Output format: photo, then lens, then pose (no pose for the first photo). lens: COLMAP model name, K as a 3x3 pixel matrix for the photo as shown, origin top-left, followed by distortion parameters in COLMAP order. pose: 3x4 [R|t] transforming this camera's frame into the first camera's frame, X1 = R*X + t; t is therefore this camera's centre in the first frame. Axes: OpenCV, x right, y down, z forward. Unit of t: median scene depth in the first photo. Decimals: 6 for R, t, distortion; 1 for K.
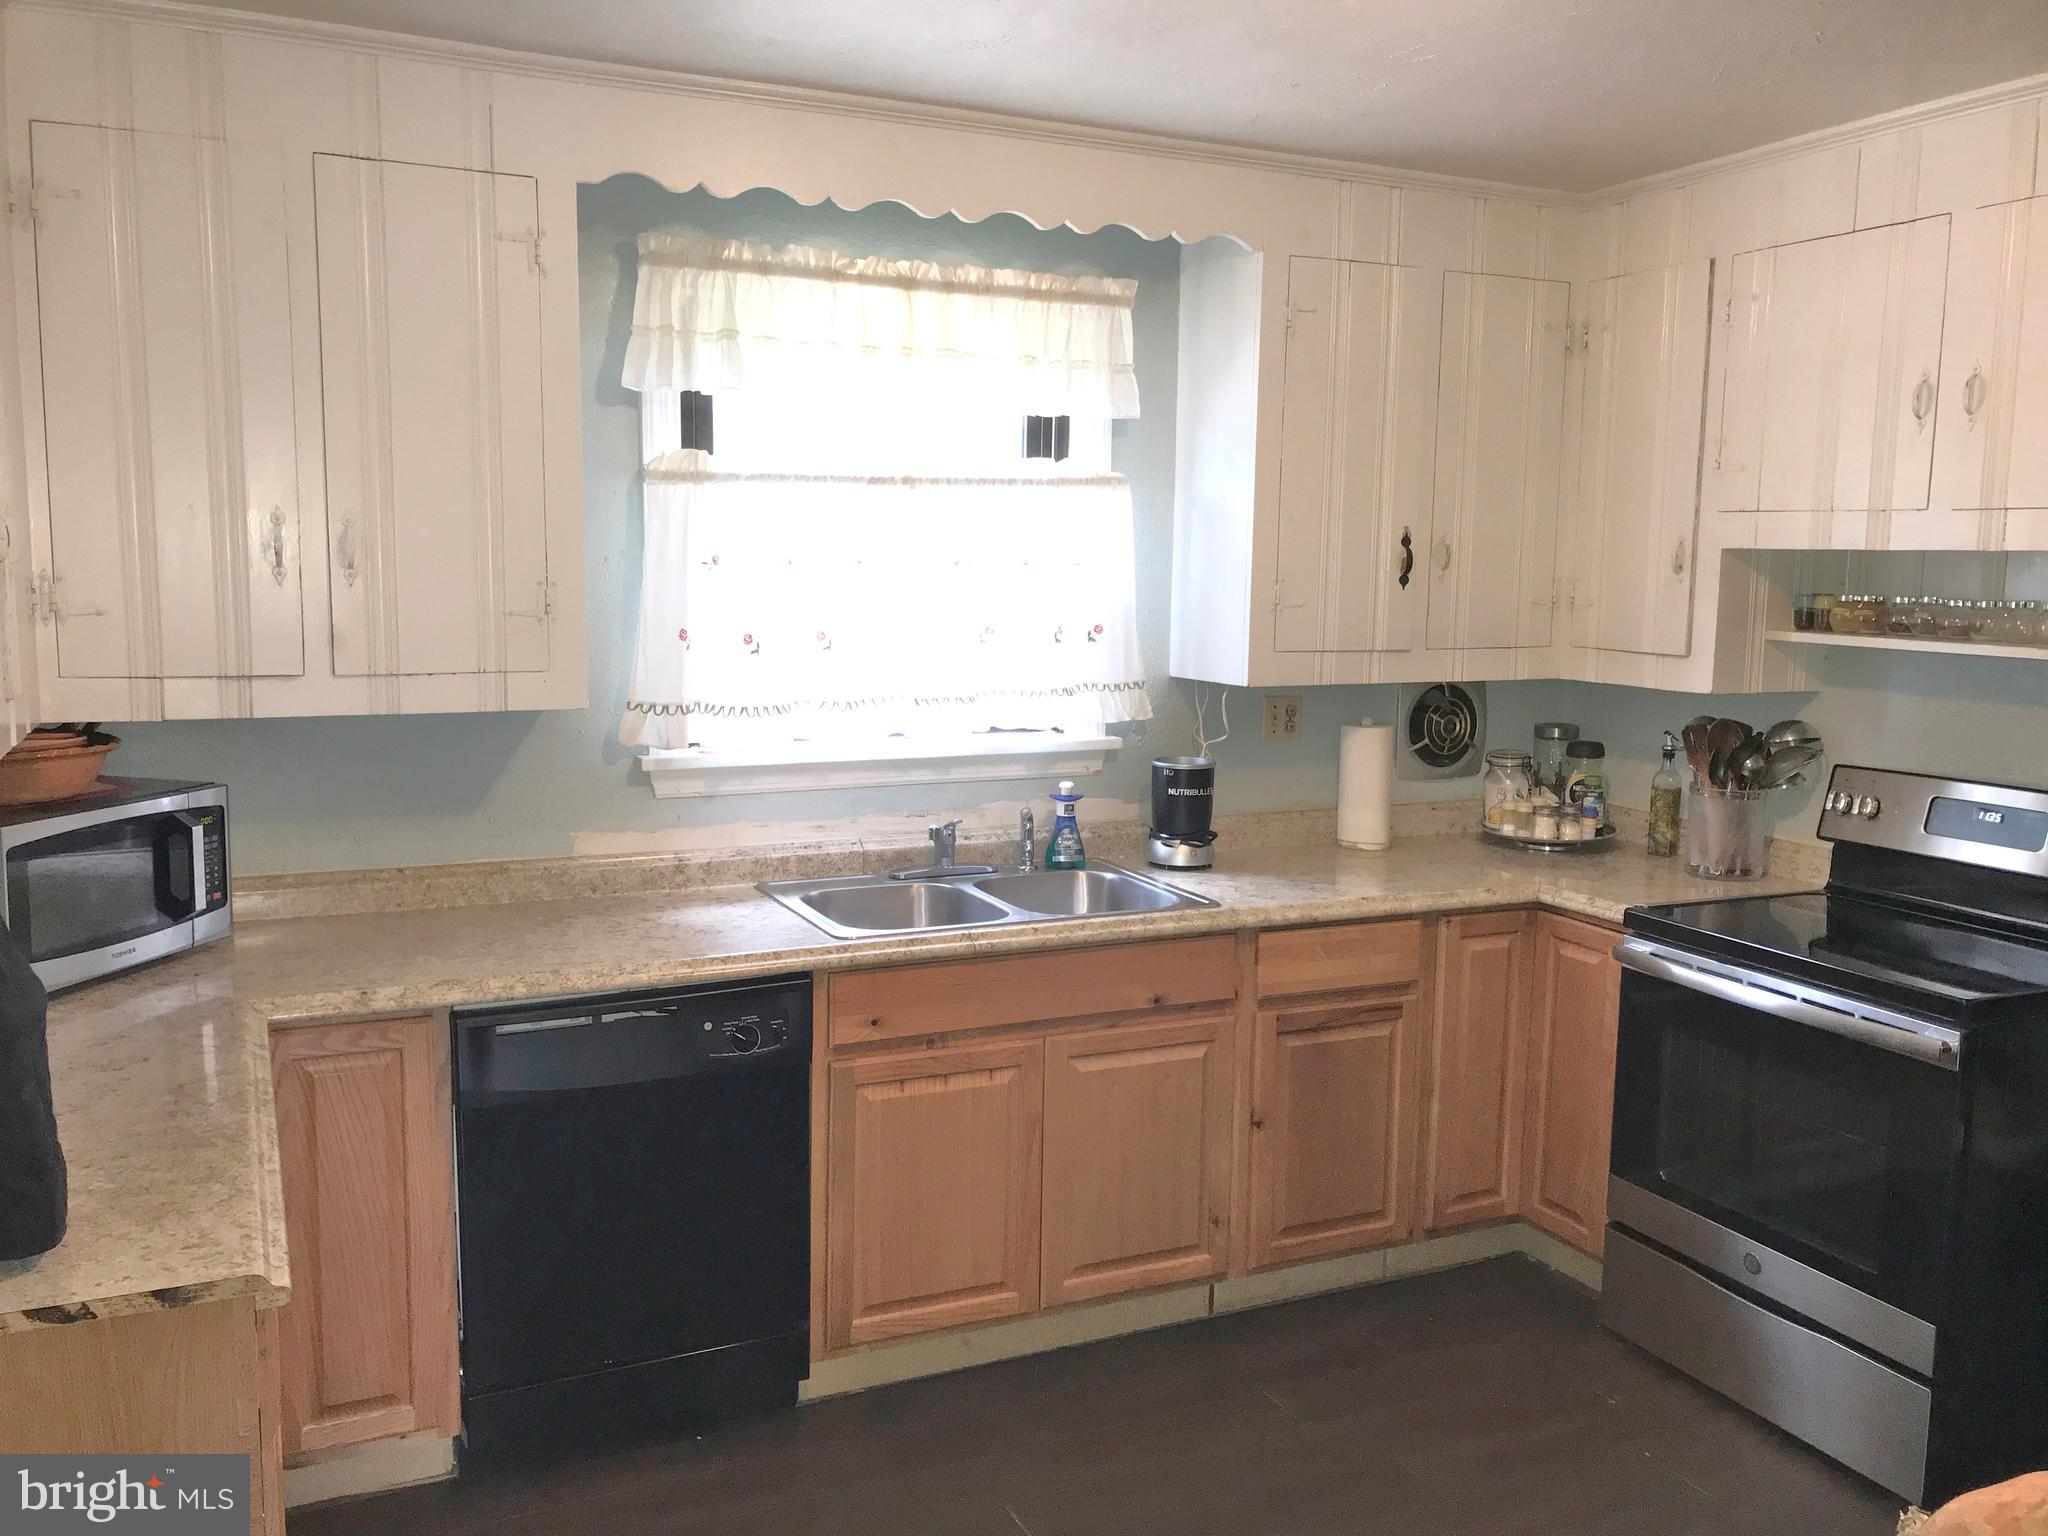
lens RADIAL K [[1687.3, 0, 1017.7], [0, 1687.3, 771.8], [0, 0, 1]] dist [0.049777, -0.080903]
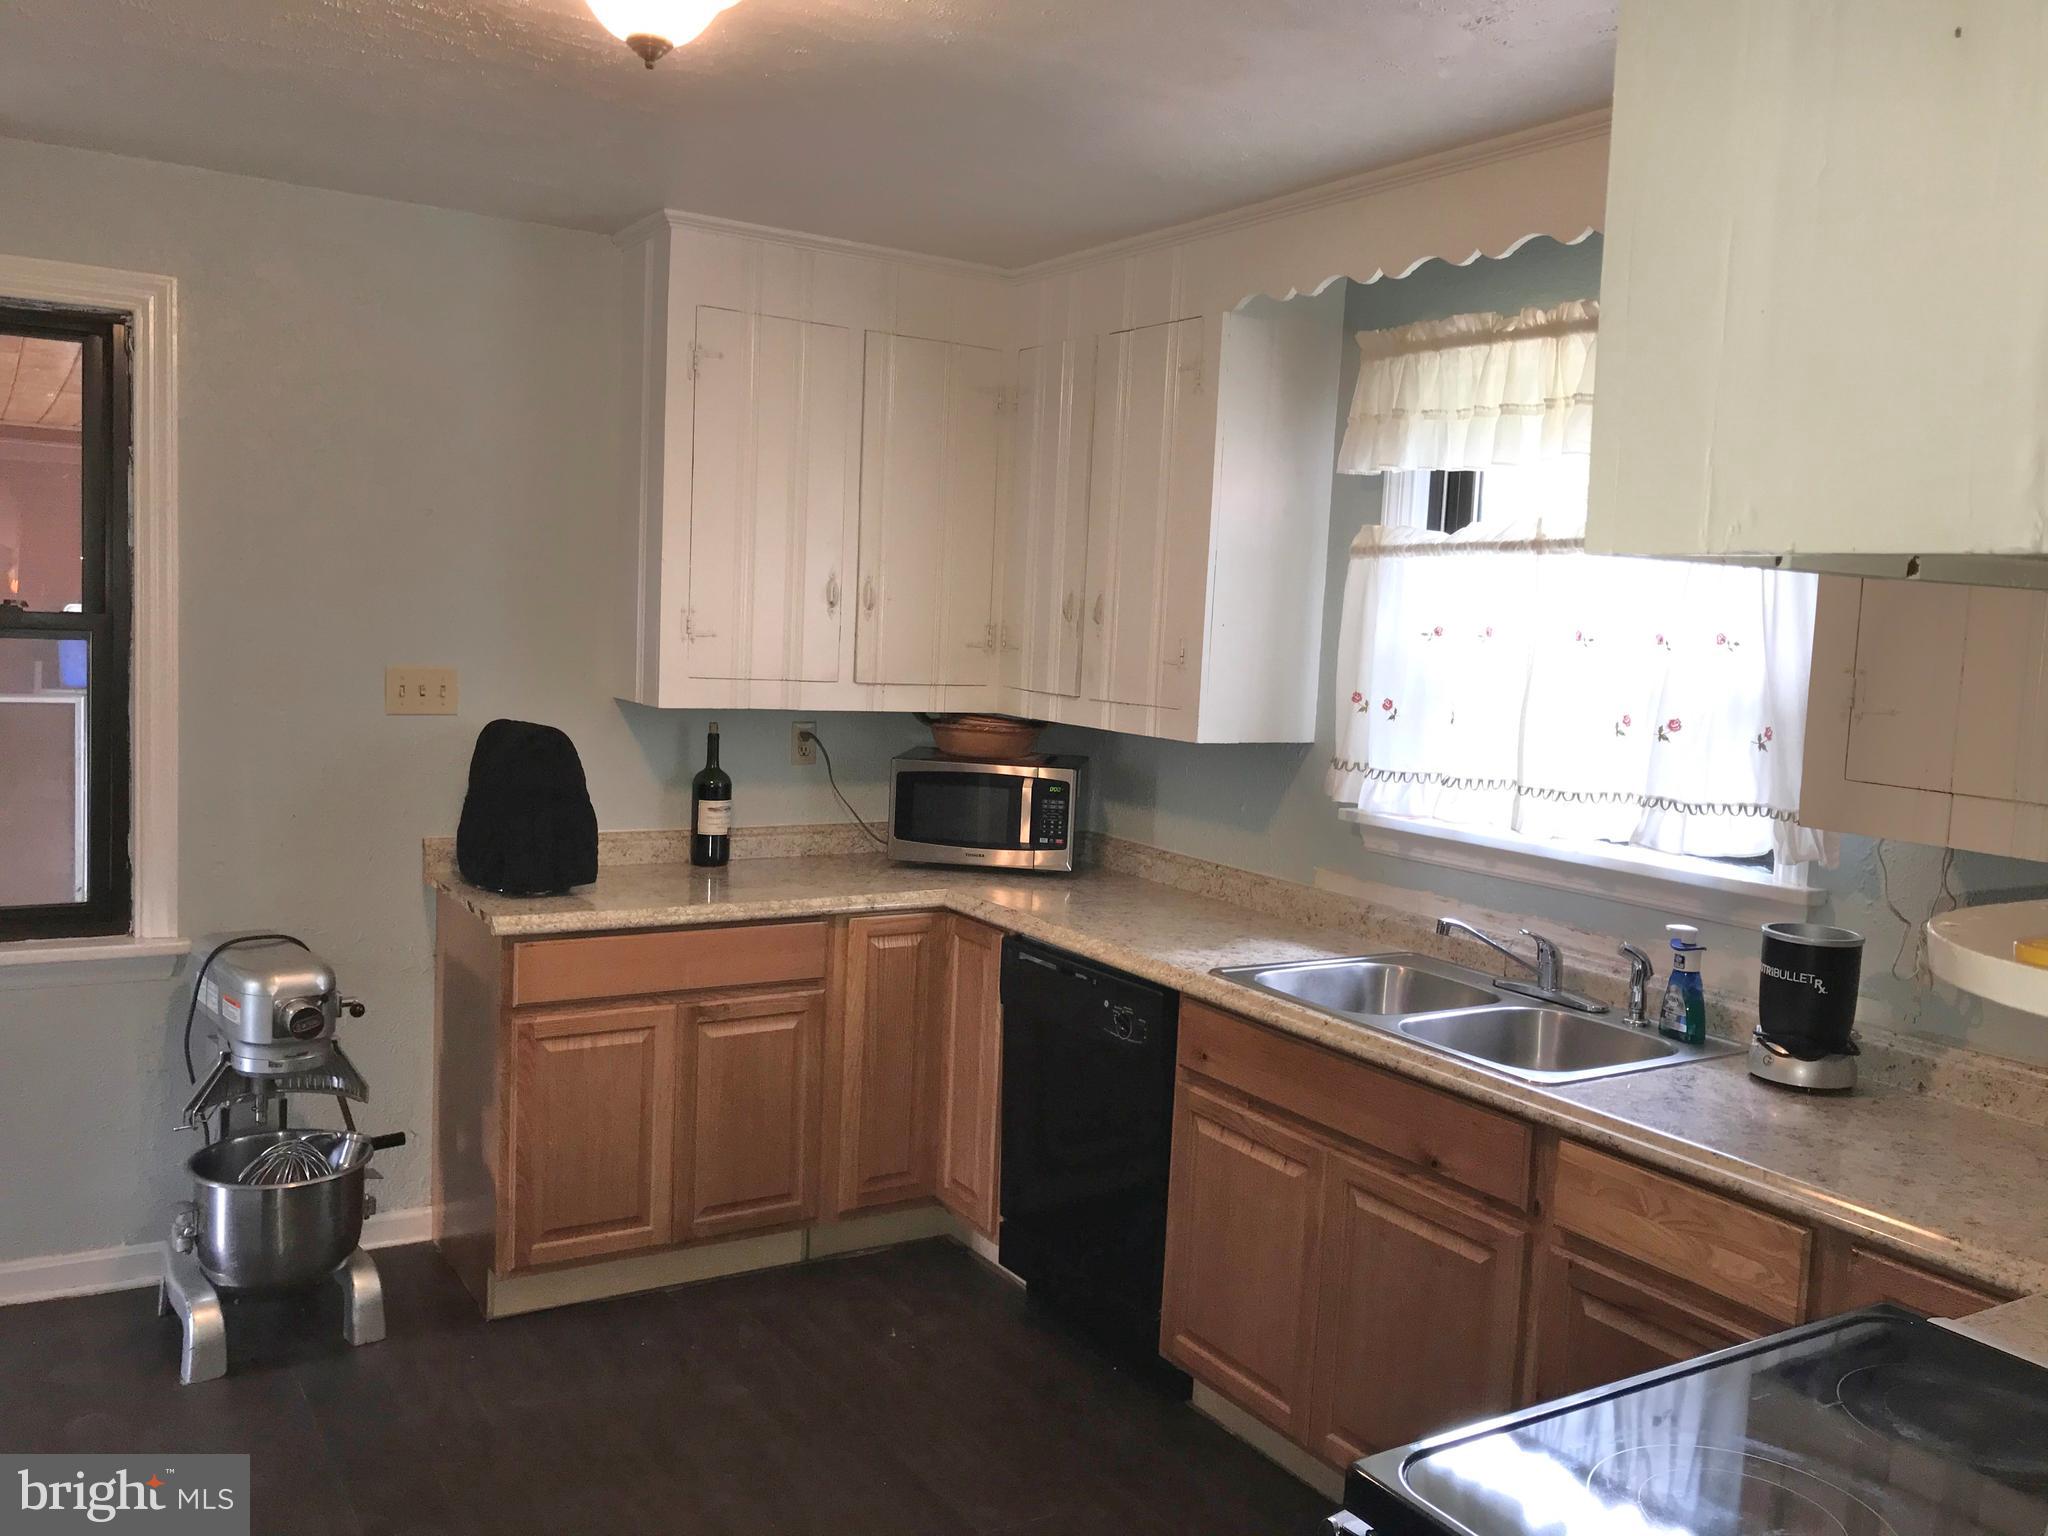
lens RADIAL K [[1687.3, 0, 1016.4], [0, 1687.3, 760.3], [0, 0, 1]] dist [0.049777, -0.080903]
pose [[0.113794, 0.085906, -0.989783, 0.791011], [-0.164934, 0.984064, 0.066447, -0.072229], [0.979718, 0.155688, 0.126150, 0.617295]]
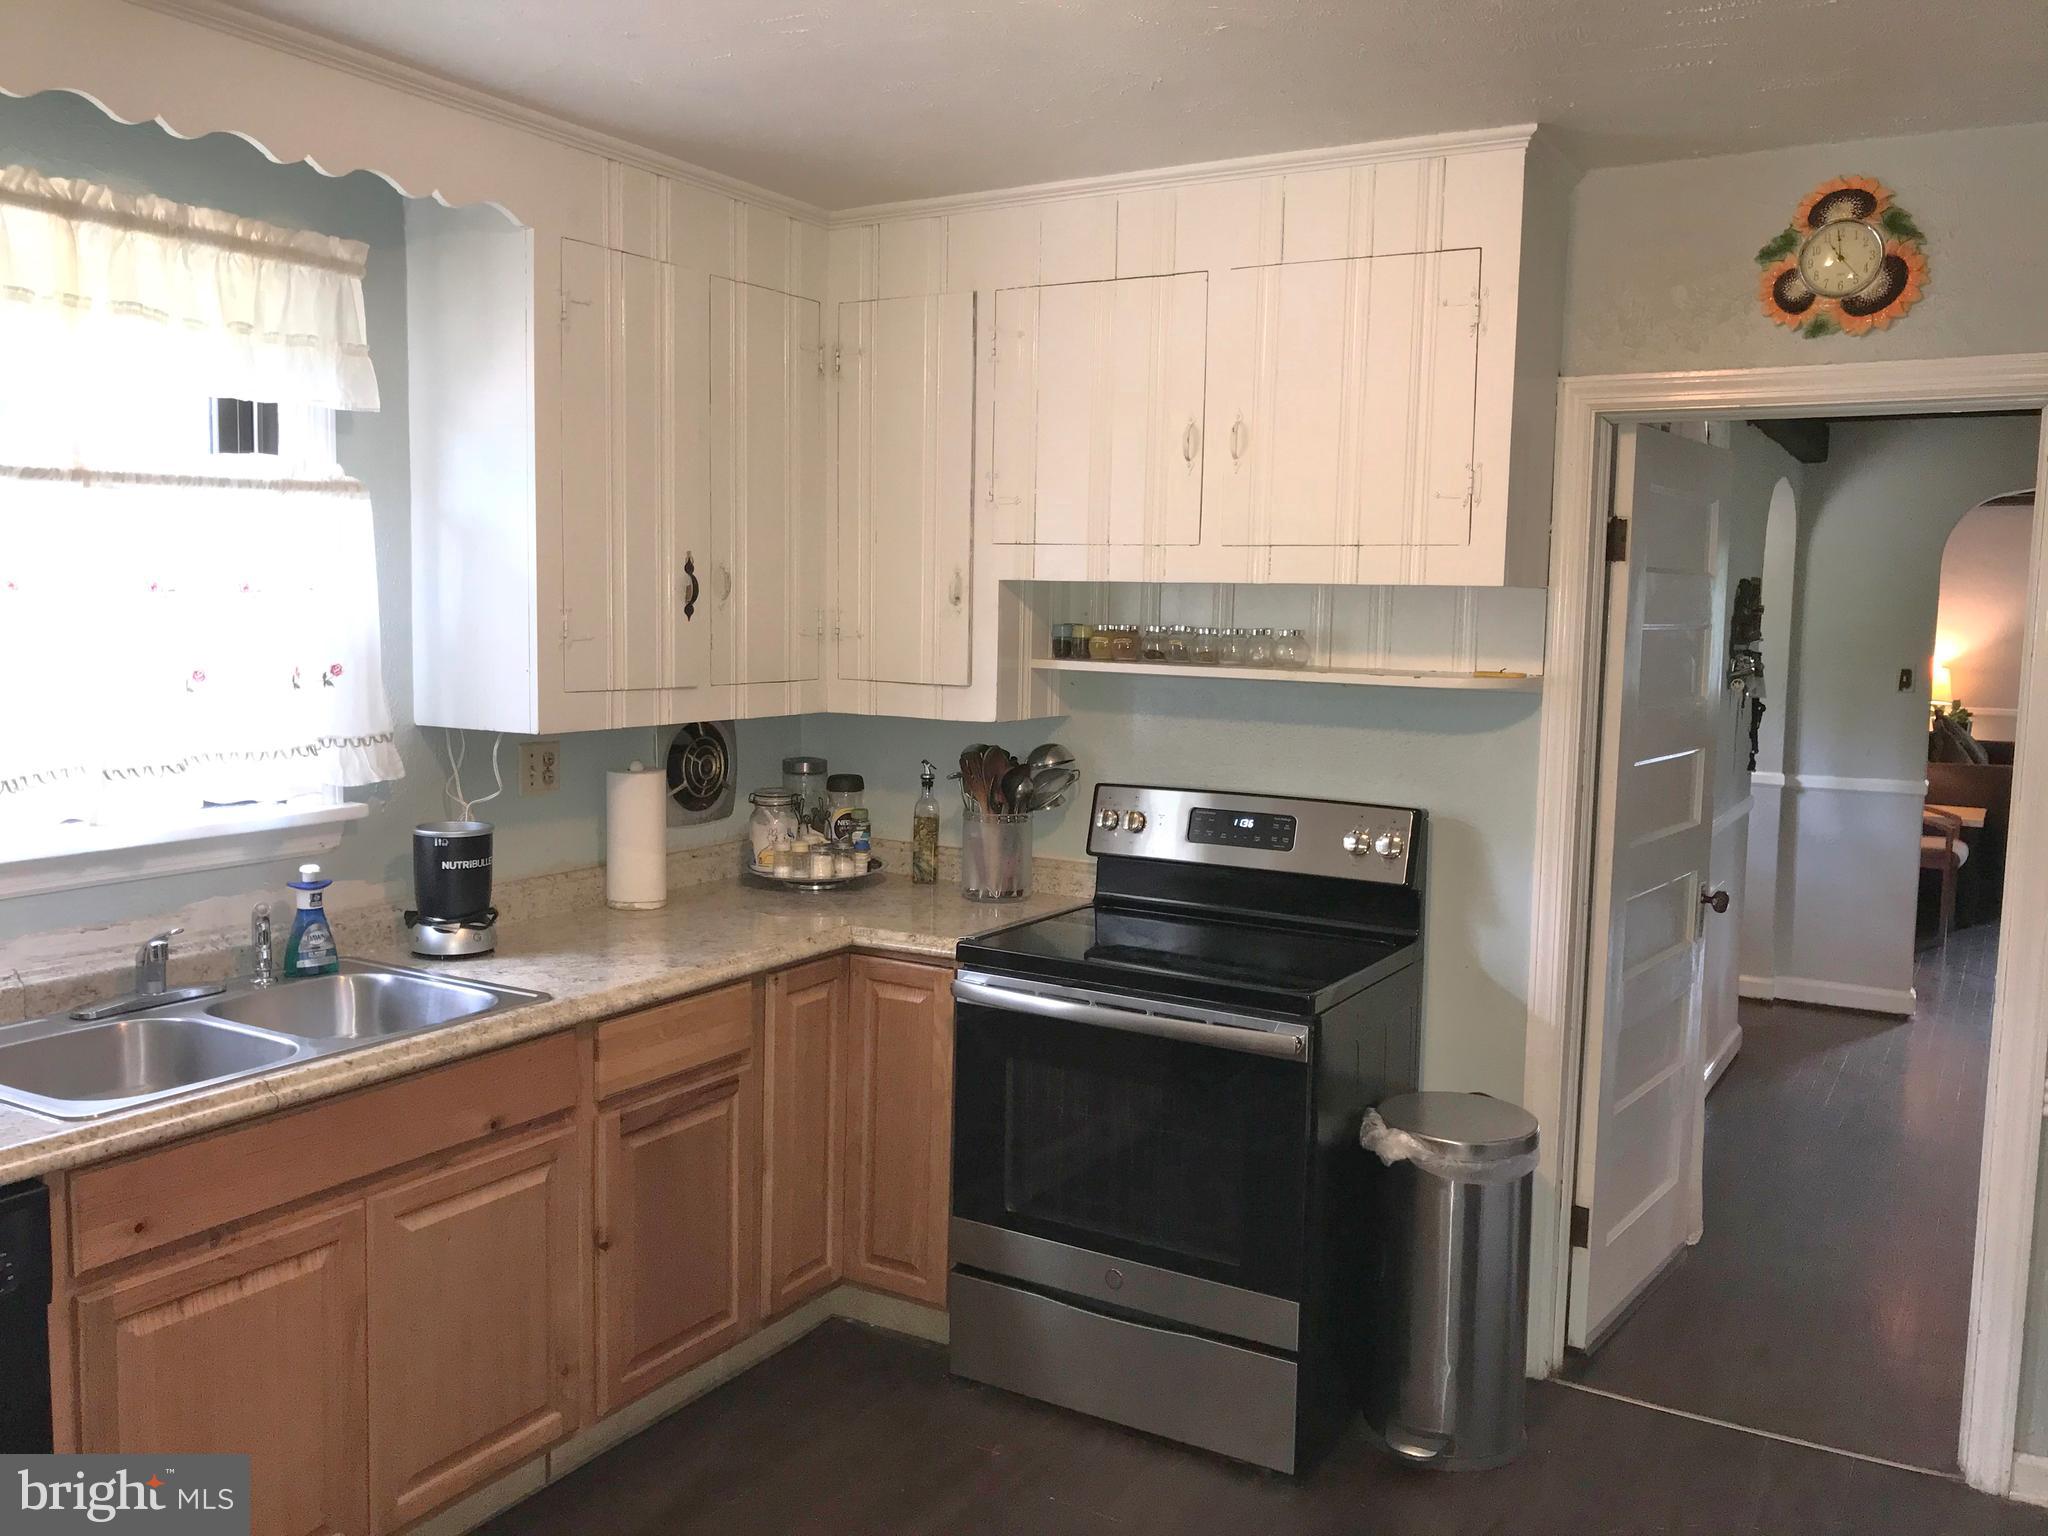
lens RADIAL K [[1687.3, 0, 1032.7], [0, 1687.3, 767.2], [0, 0, 1]] dist [0.049777, -0.080903]
pose [[0.820720, -0.055984, 0.568582, -0.148211], [0.066349, 0.997793, 0.002475, -0.019922], [-0.567466, 0.035694, 0.822623, 0.158049]]
